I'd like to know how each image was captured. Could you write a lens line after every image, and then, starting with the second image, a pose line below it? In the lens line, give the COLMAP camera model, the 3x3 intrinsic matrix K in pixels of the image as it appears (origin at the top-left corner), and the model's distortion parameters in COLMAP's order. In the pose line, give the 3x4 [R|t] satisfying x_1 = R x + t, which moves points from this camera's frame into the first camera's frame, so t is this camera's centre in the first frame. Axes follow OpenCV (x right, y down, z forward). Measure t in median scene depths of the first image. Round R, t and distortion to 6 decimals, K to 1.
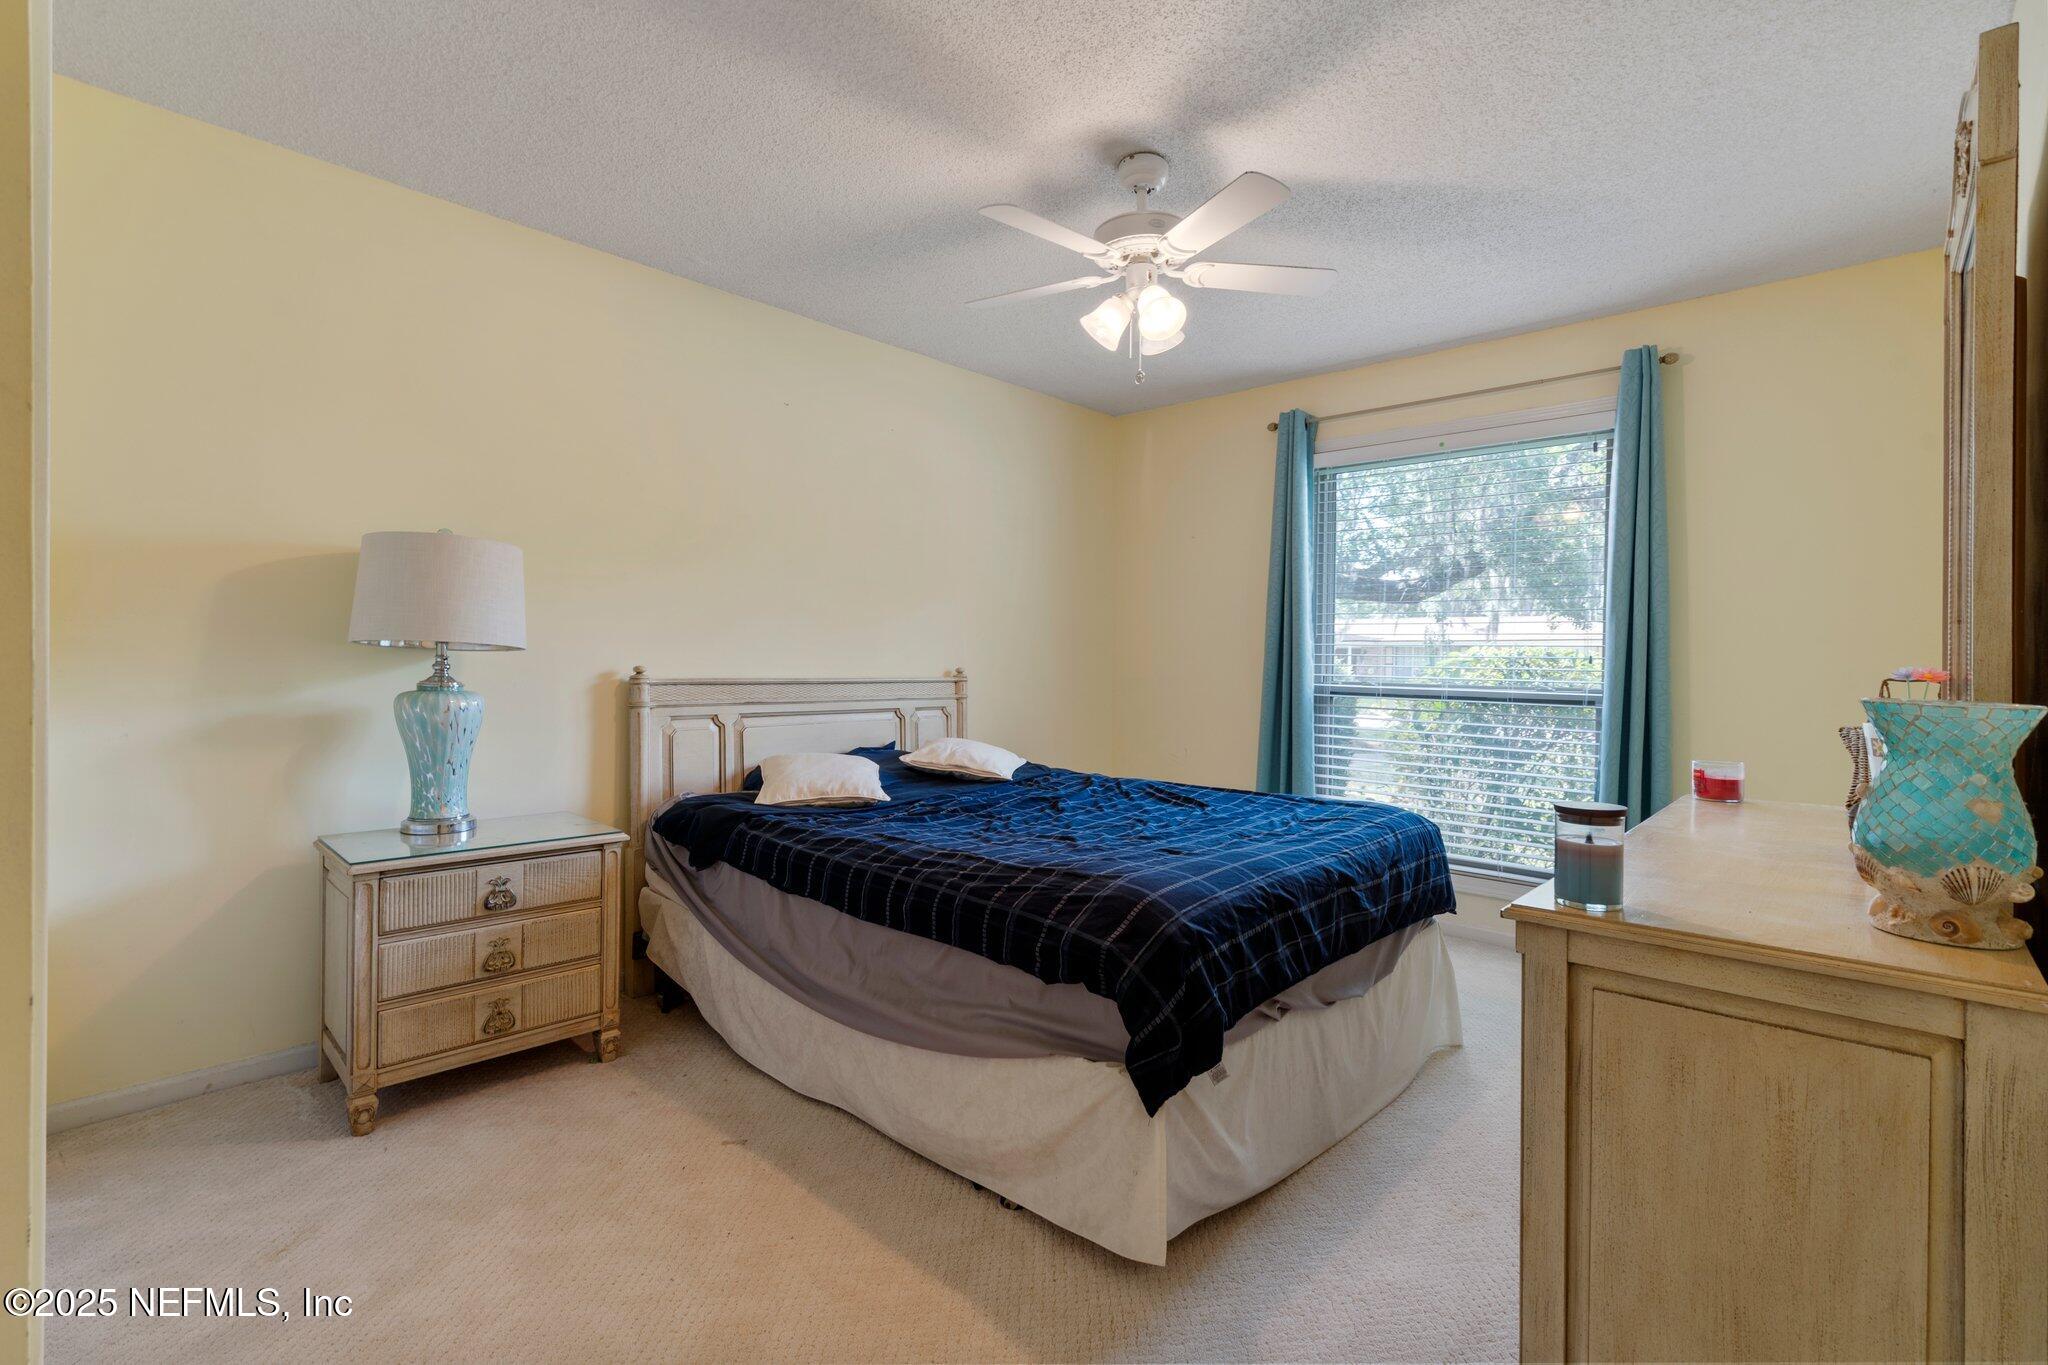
lens RADIAL K [[932.2, 0, 1033.2], [0, 932.2, 656.9], [0, 0, 1]] dist [0.000020, 0.000078]
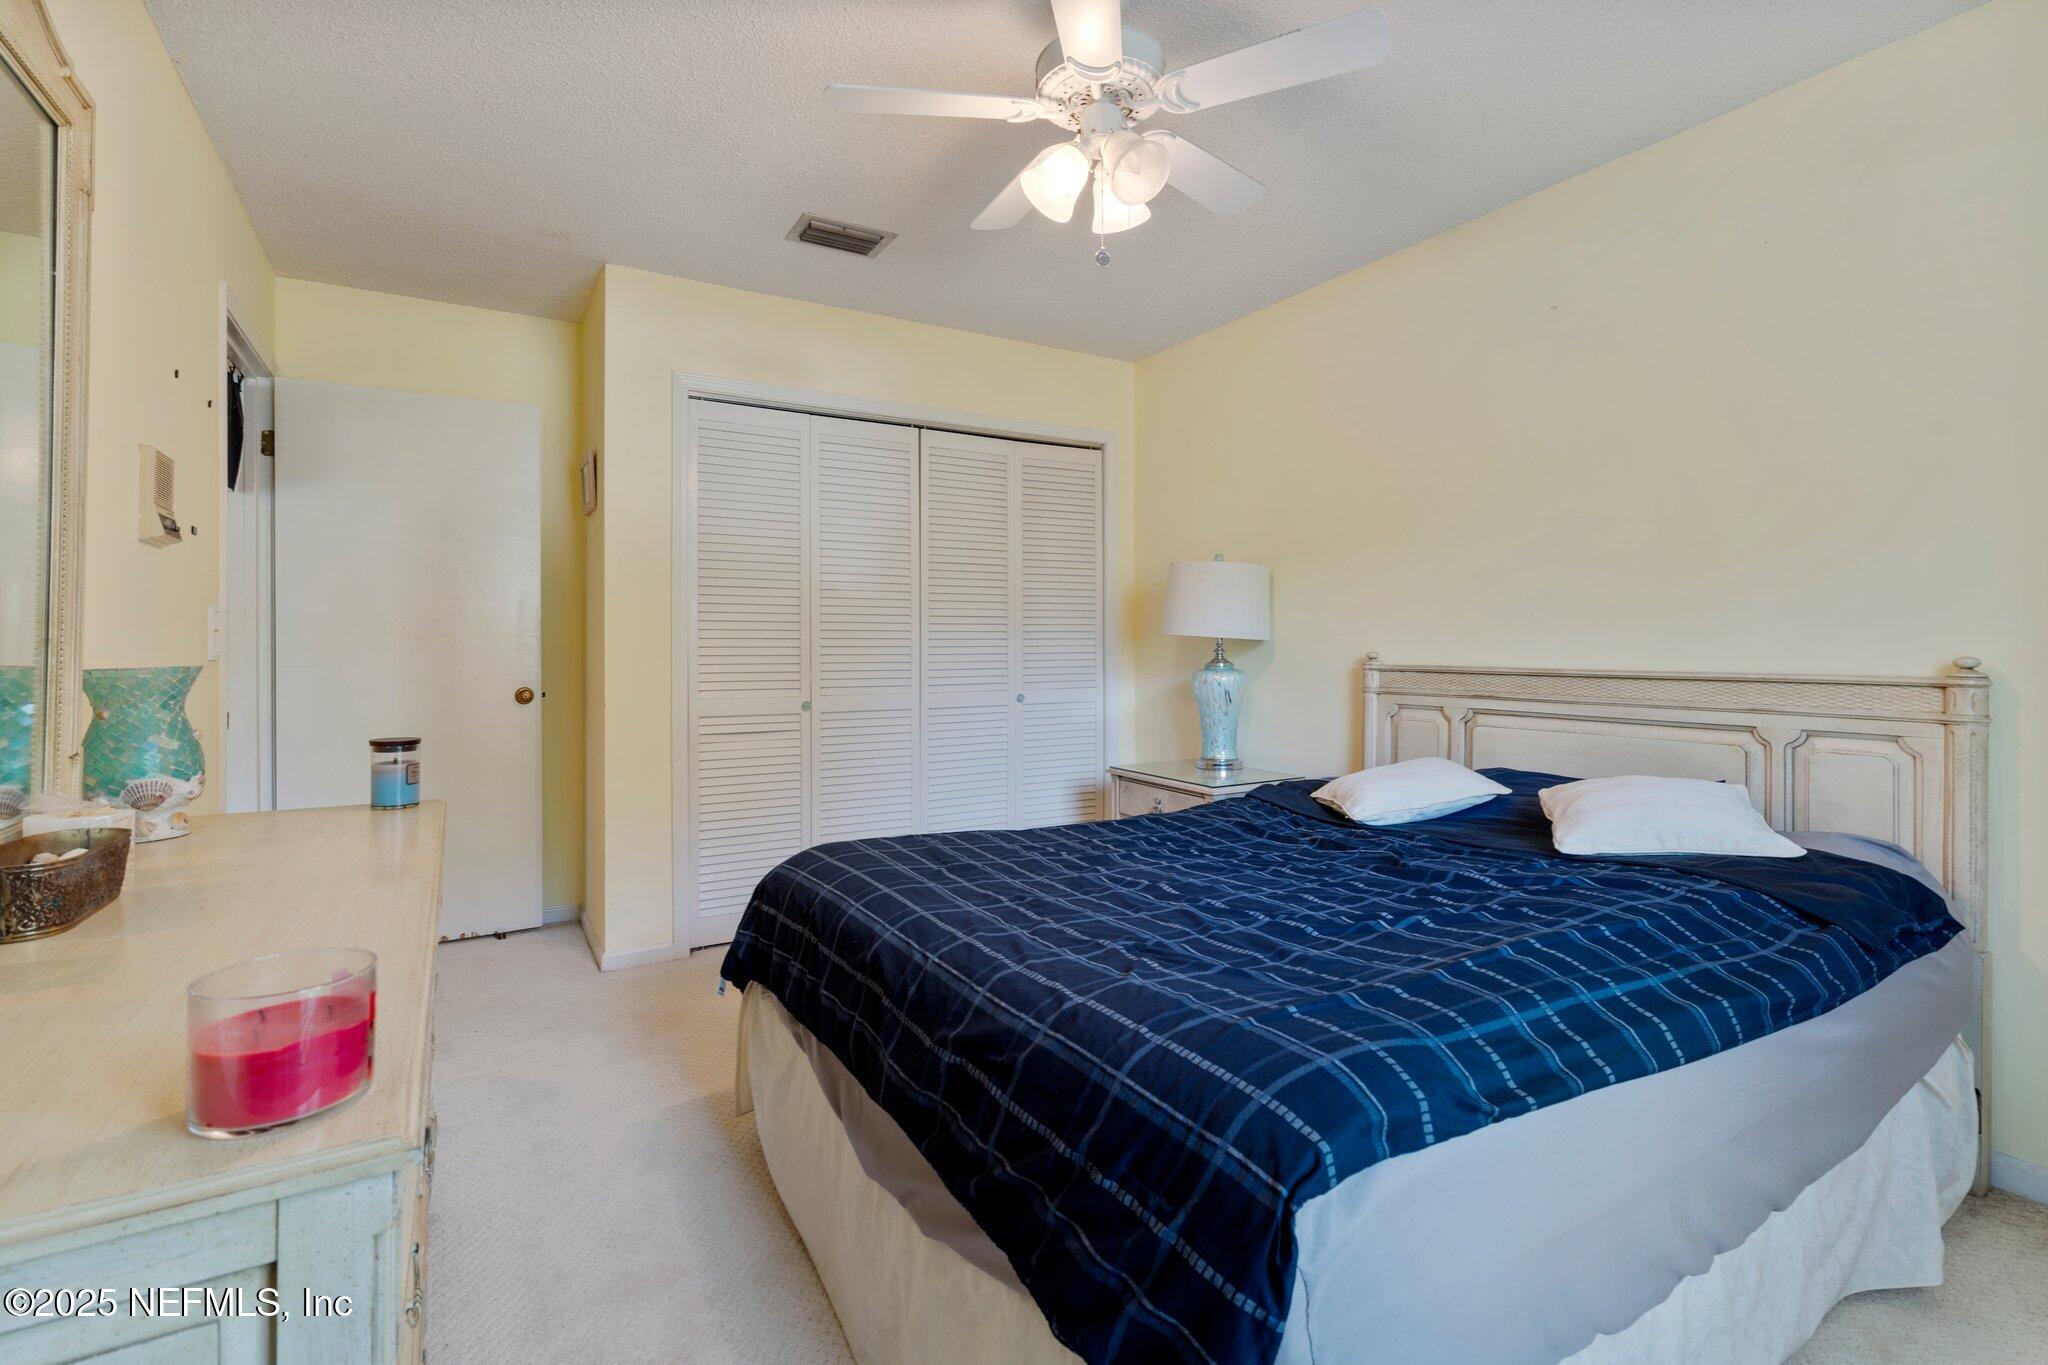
lens RADIAL K [[932.2, 0, 1033.2], [0, 932.2, 656.9], [0, 0, 1]] dist [0.000020, 0.000078]
pose [[-0.283676, -0.002624, -0.958916, 0.646328], [-0.001954, 0.999996, -0.002158, 0.017867], [0.958918, 0.001262, -0.283680, 0.908550]]
